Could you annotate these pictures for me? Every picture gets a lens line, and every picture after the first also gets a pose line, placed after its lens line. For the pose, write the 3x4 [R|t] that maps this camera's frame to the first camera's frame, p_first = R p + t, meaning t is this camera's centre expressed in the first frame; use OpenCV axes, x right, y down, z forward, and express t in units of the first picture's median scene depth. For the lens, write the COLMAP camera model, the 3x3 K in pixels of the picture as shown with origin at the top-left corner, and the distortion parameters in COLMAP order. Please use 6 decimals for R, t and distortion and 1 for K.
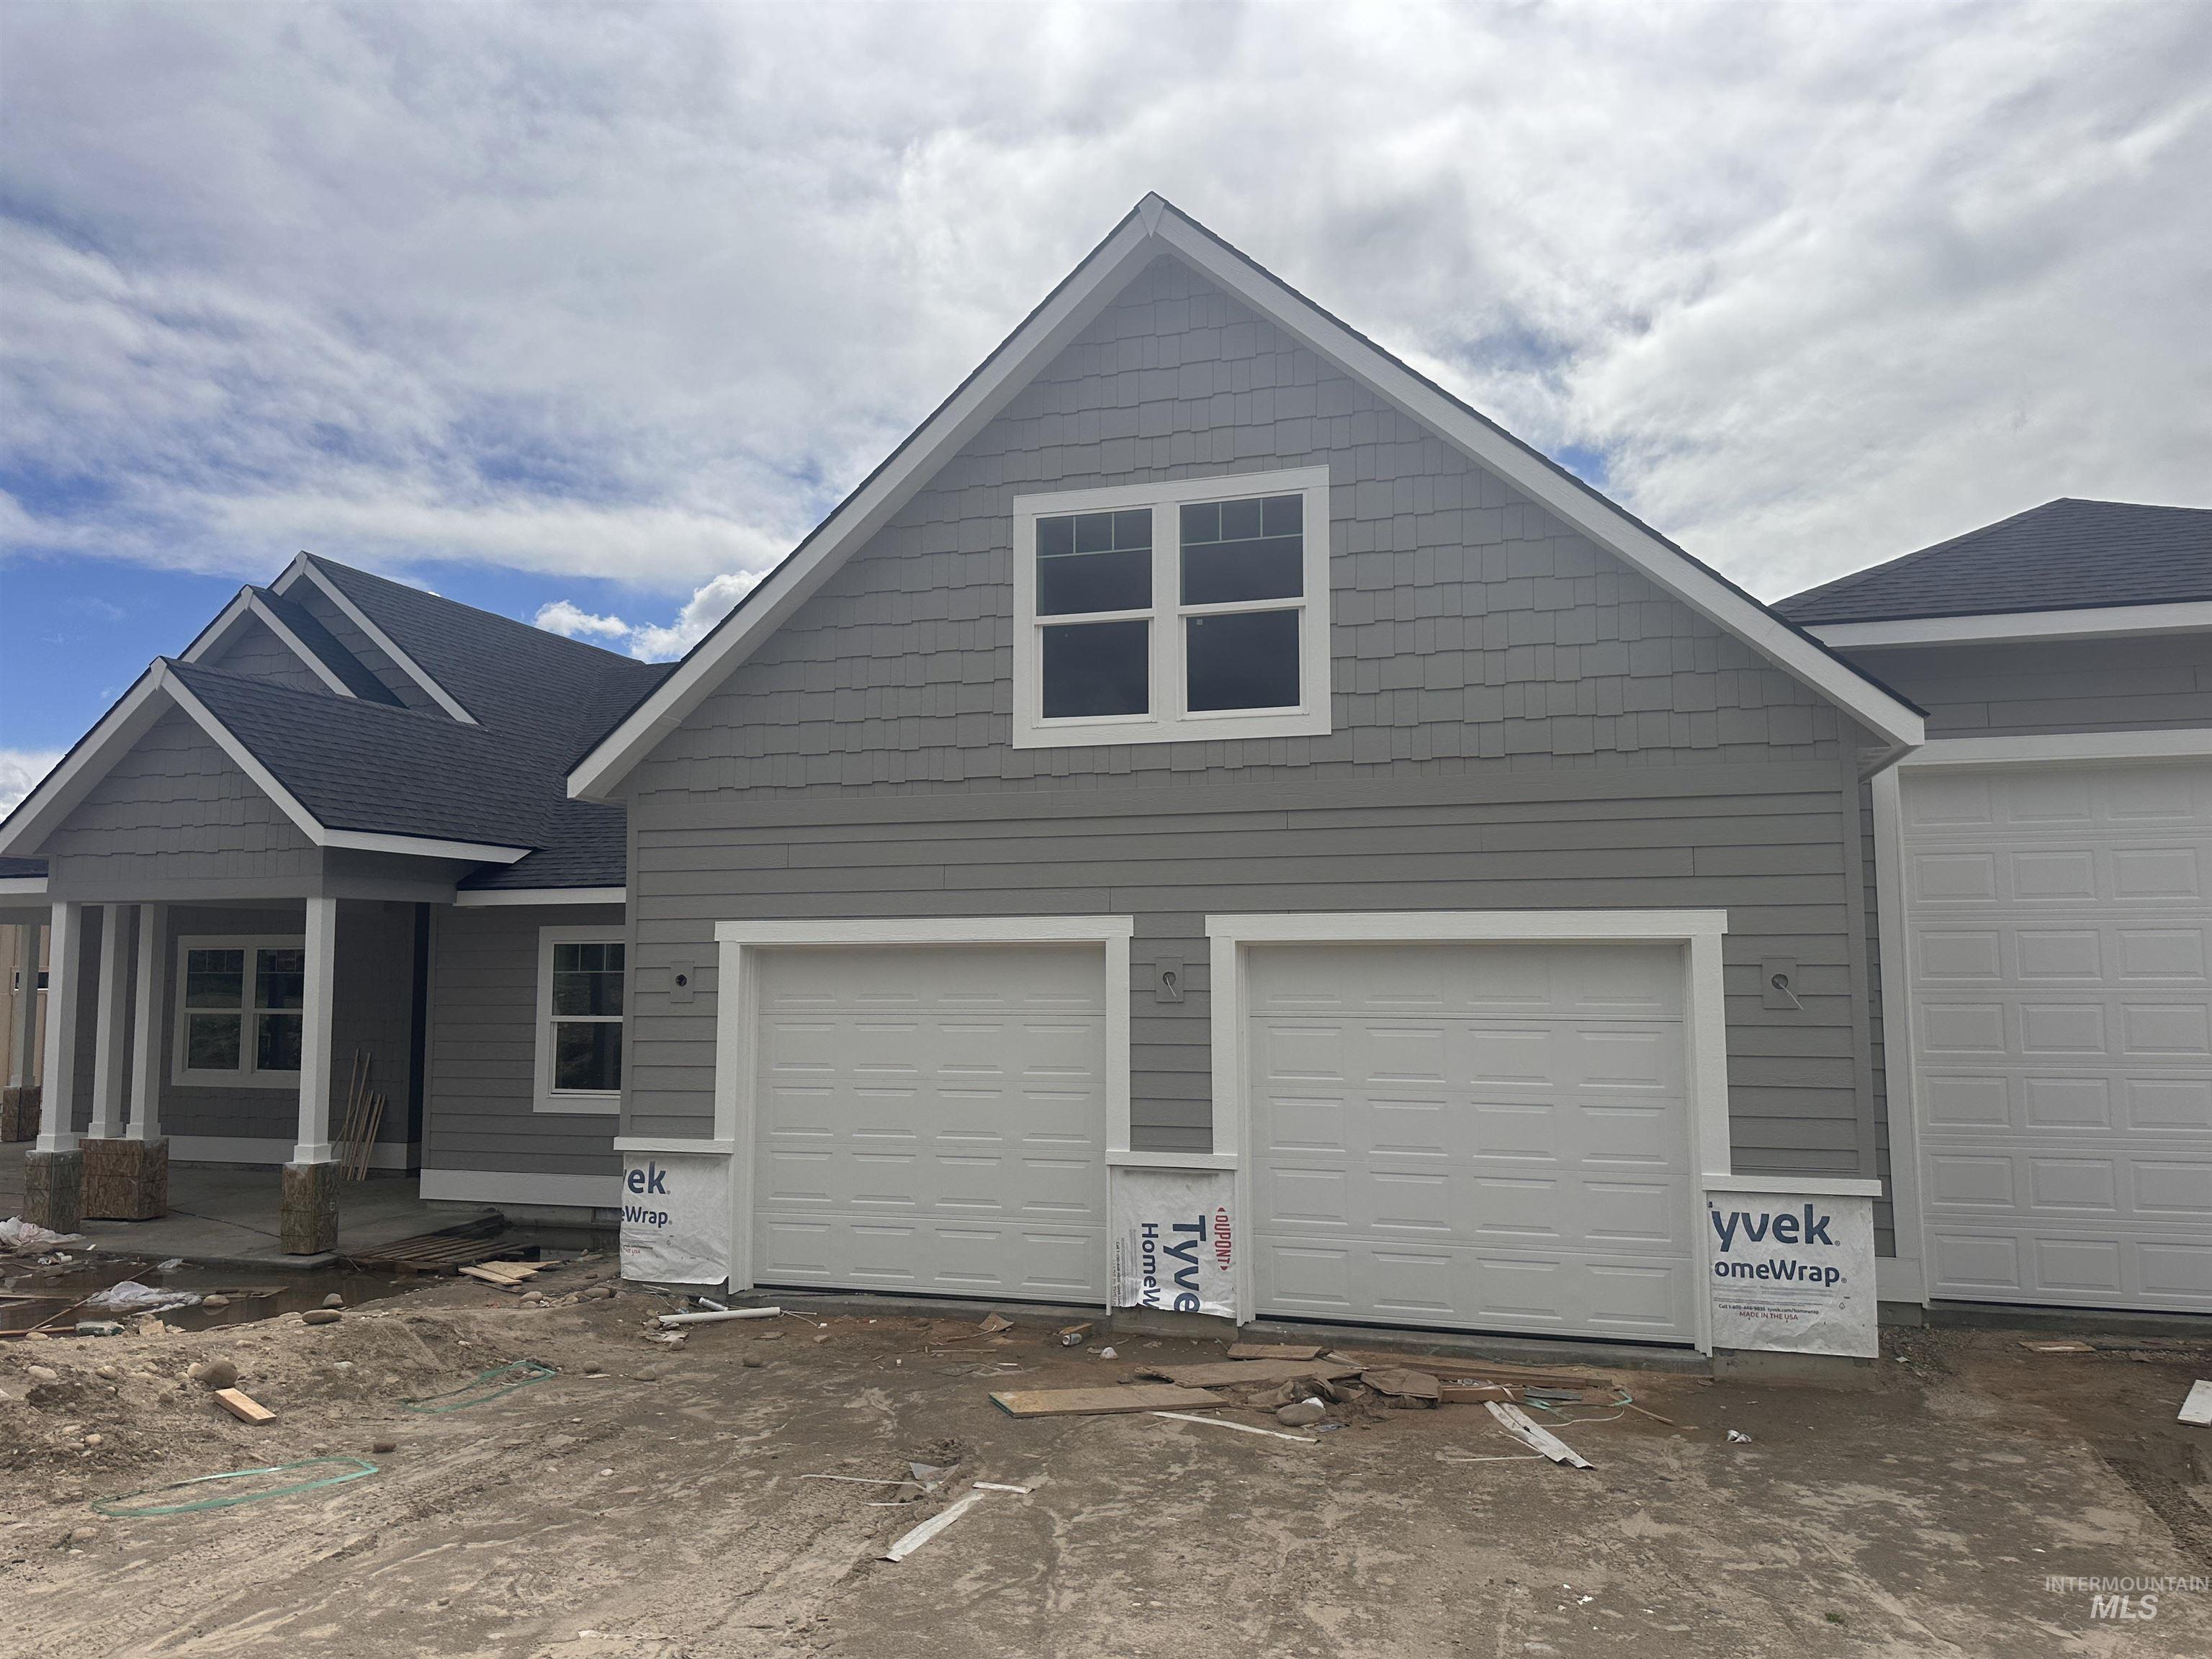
lens RADIAL K [[1544.5, 0, 1110.2], [0, 1544.5, 822.2], [0, 0, 1]] dist [0.059054, -0.062675]
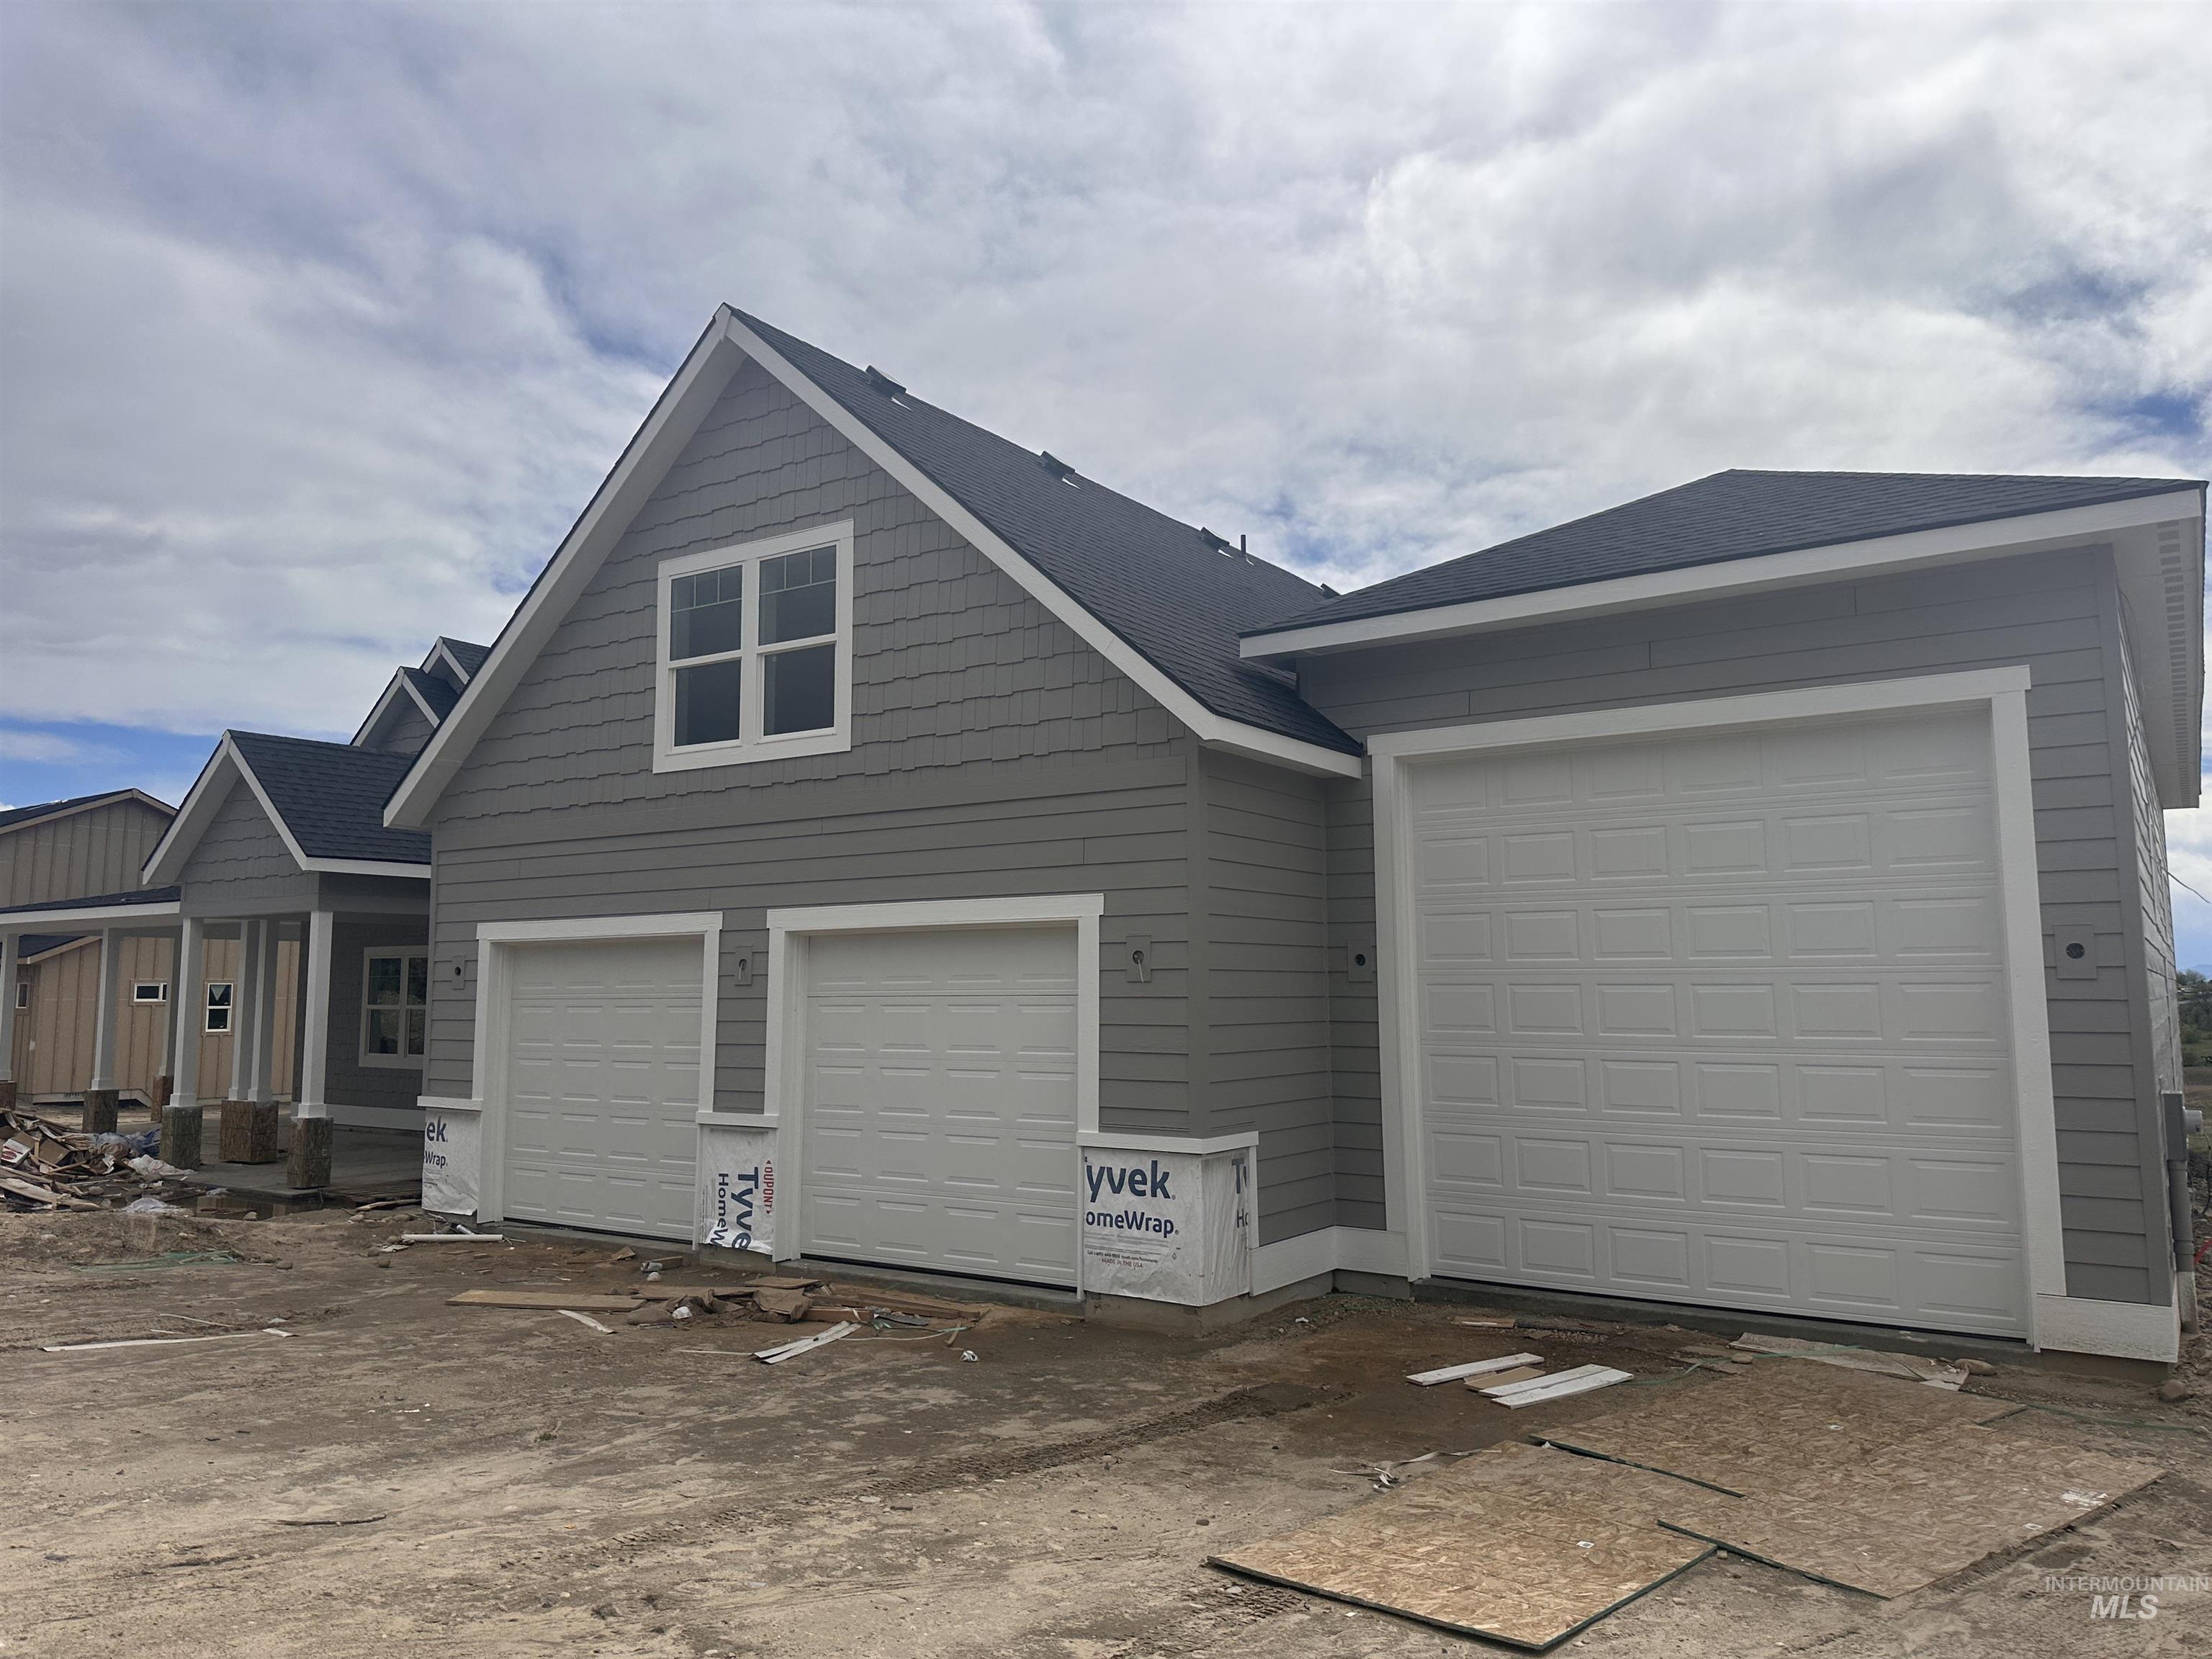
lens RADIAL K [[1544.5, 0, 1137.9], [0, 1544.5, 804.4], [0, 0, 1]] dist [0.059054, -0.062675]
pose [[0.957238, -0.034861, -0.287194, 0.654349], [0.026731, 0.999124, -0.032182, 0.025577], [0.288065, 0.023129, 0.957332, -0.041134]]
